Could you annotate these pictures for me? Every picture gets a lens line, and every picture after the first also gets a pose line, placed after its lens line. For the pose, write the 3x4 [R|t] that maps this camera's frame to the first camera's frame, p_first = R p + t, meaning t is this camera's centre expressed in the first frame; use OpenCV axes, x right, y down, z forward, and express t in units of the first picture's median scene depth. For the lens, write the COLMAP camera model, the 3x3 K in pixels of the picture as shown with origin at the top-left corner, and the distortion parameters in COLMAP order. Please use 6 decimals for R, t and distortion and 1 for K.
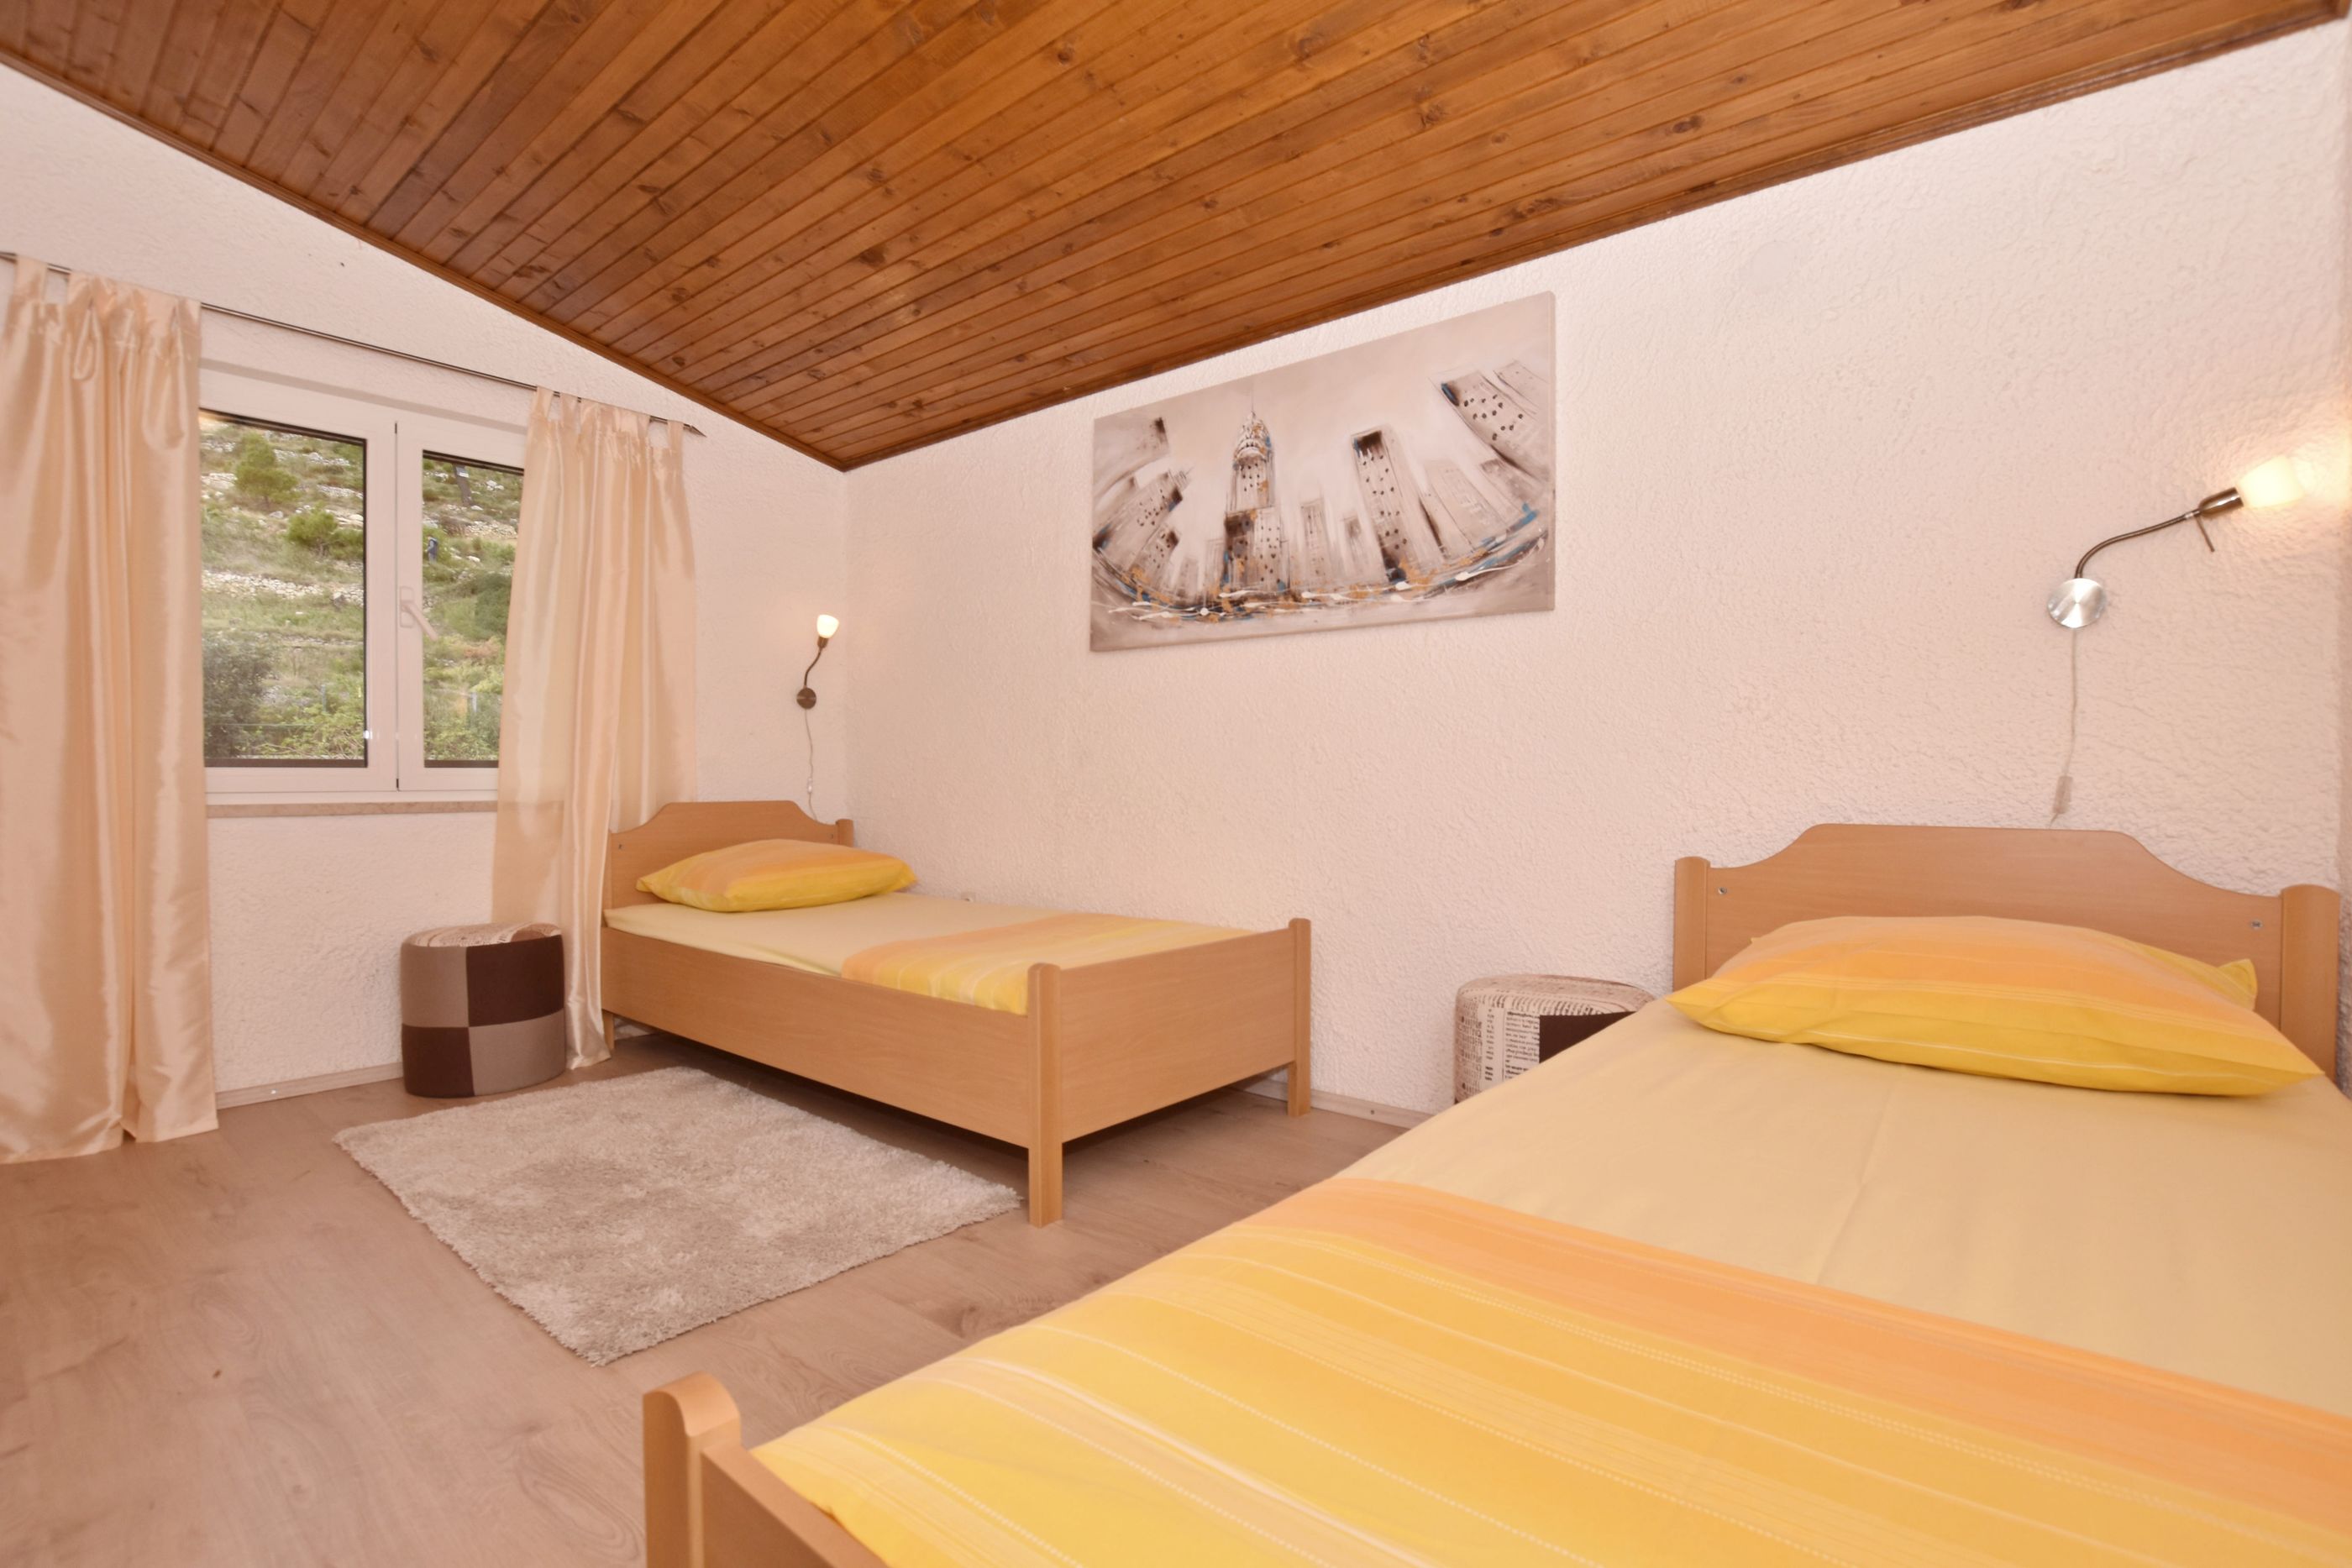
lens RADIAL K [[1091.3, 0, 1171.0], [0, 1091.3, 784.7], [0, 0, 1]] dist [-0.029534, 0.001436]
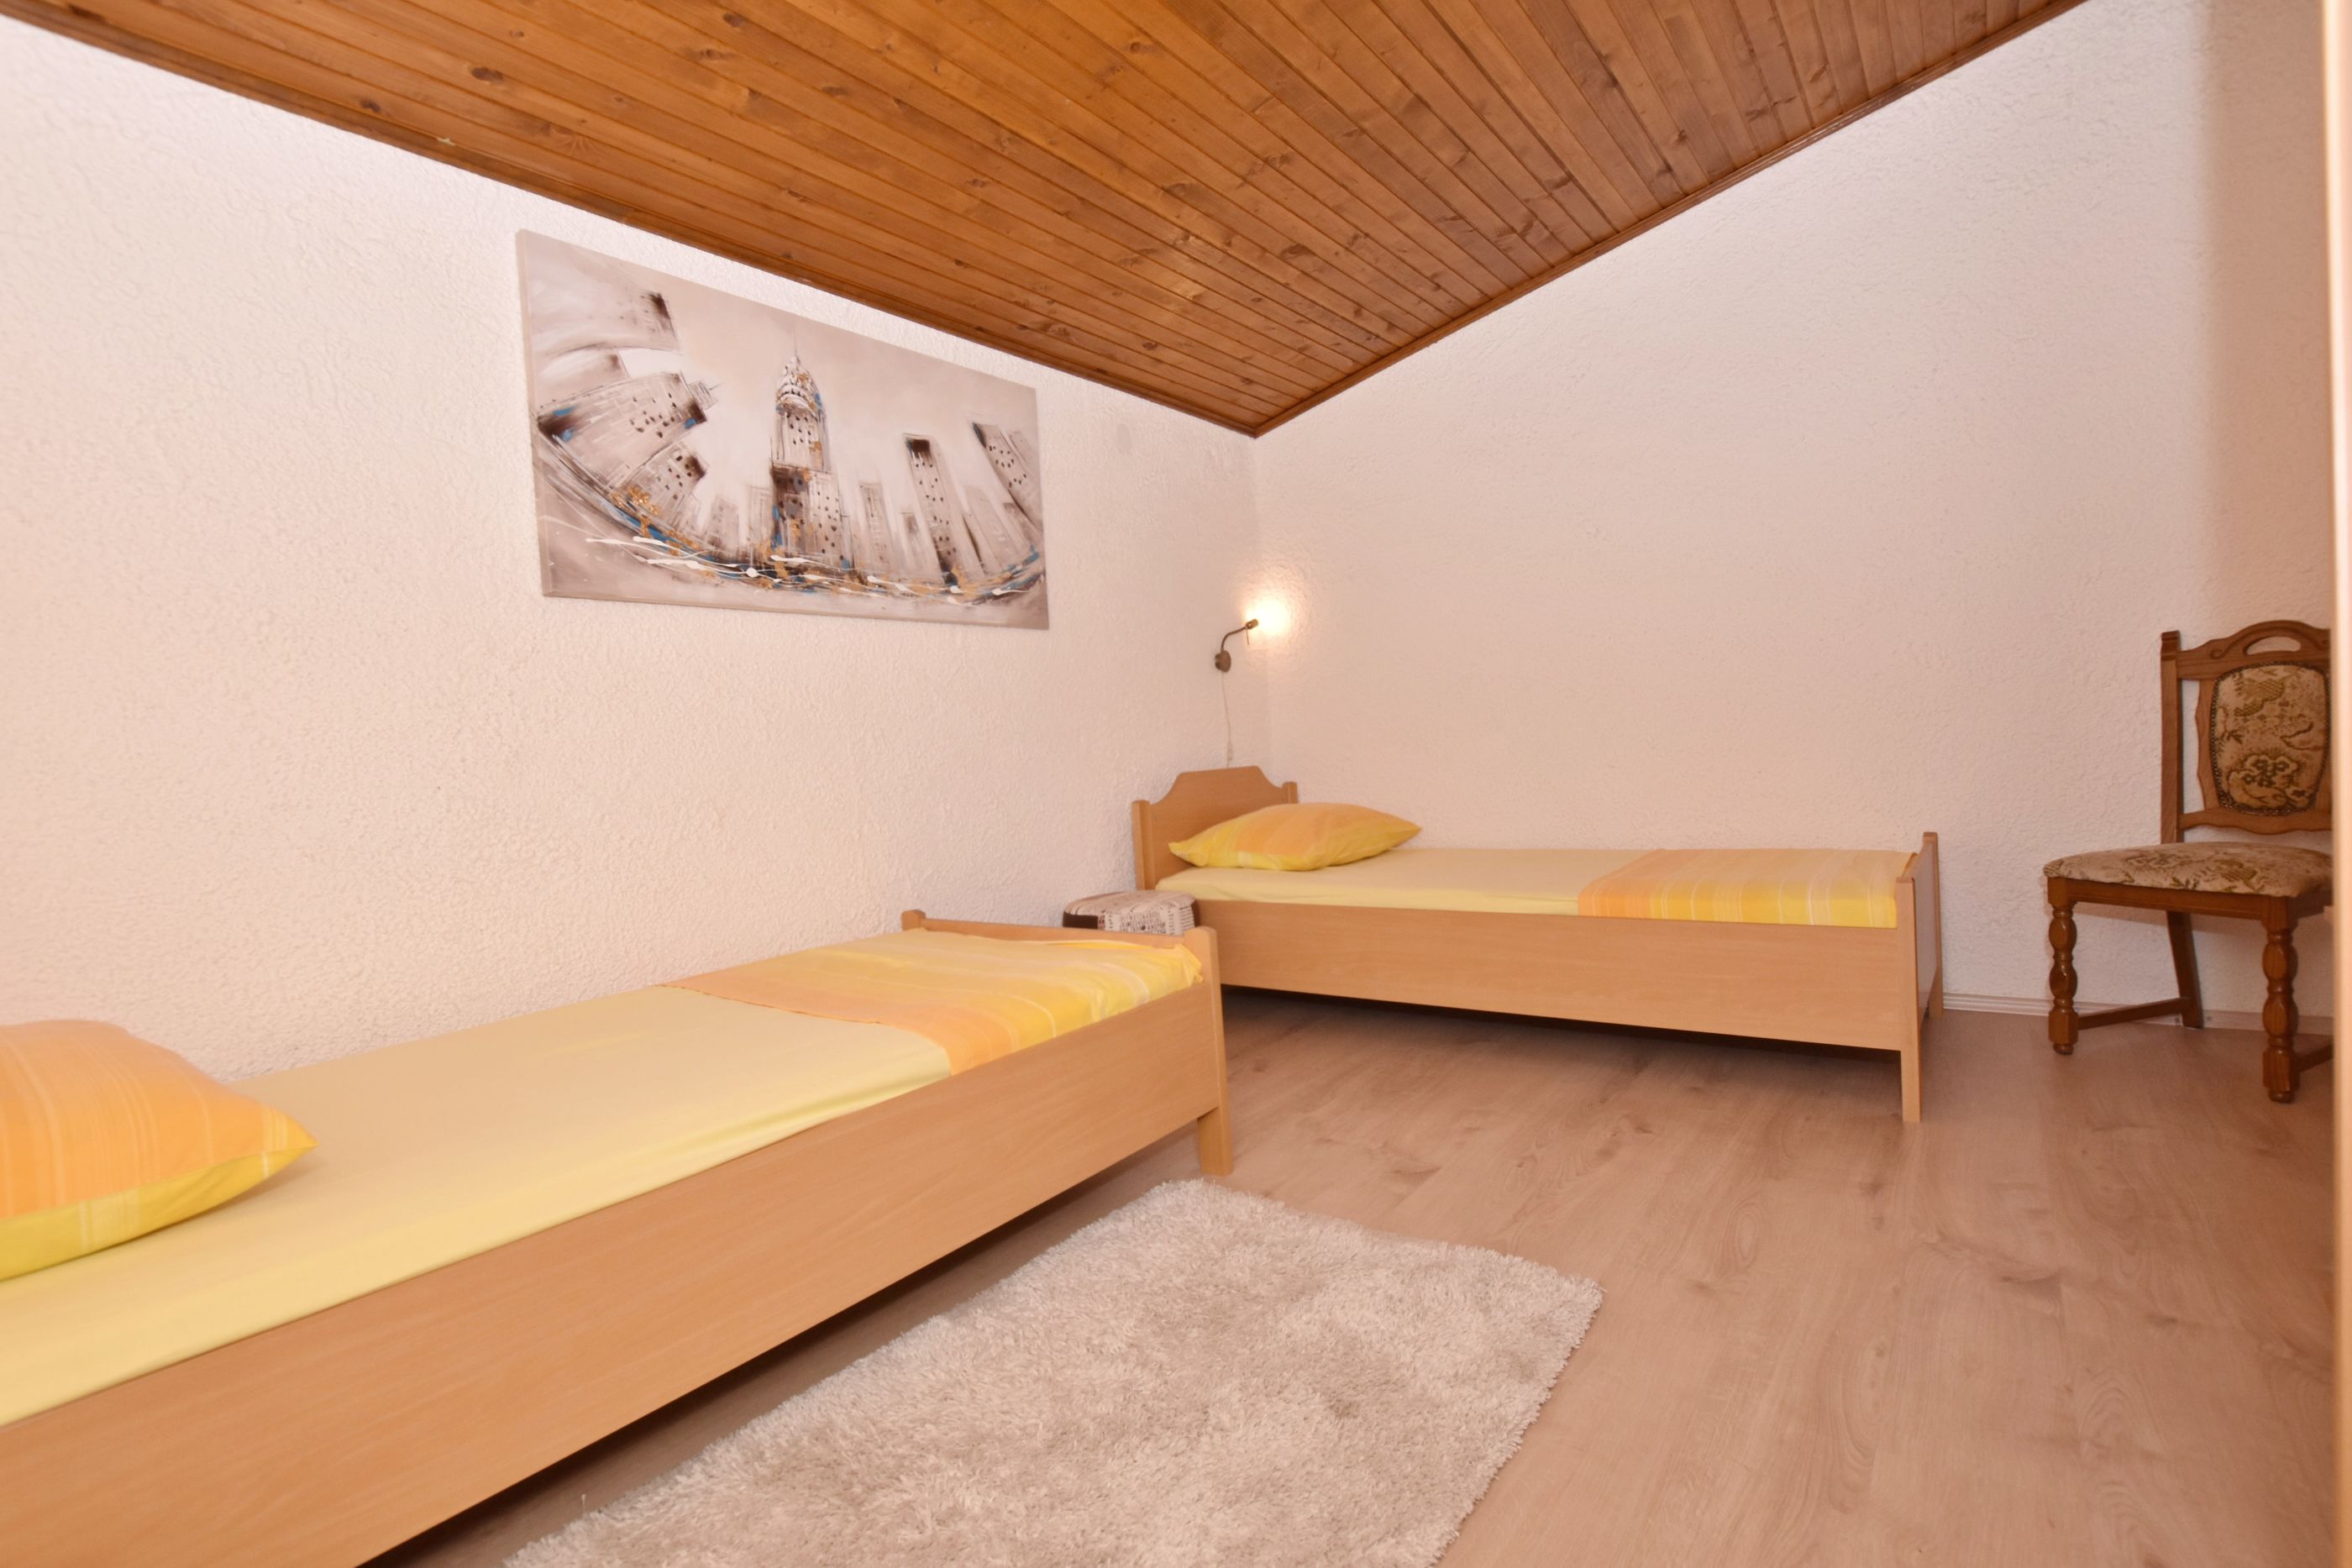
lens RADIAL K [[1091.3, 0, 1150.6], [0, 1091.3, 787.2], [0, 0, 1]] dist [-0.029534, 0.001436]
pose [[-0.049612, -0.046140, 0.997702, -0.785522], [0.064506, 0.996699, 0.049302, -0.019623], [-0.996683, 0.066804, -0.046471, 0.739347]]
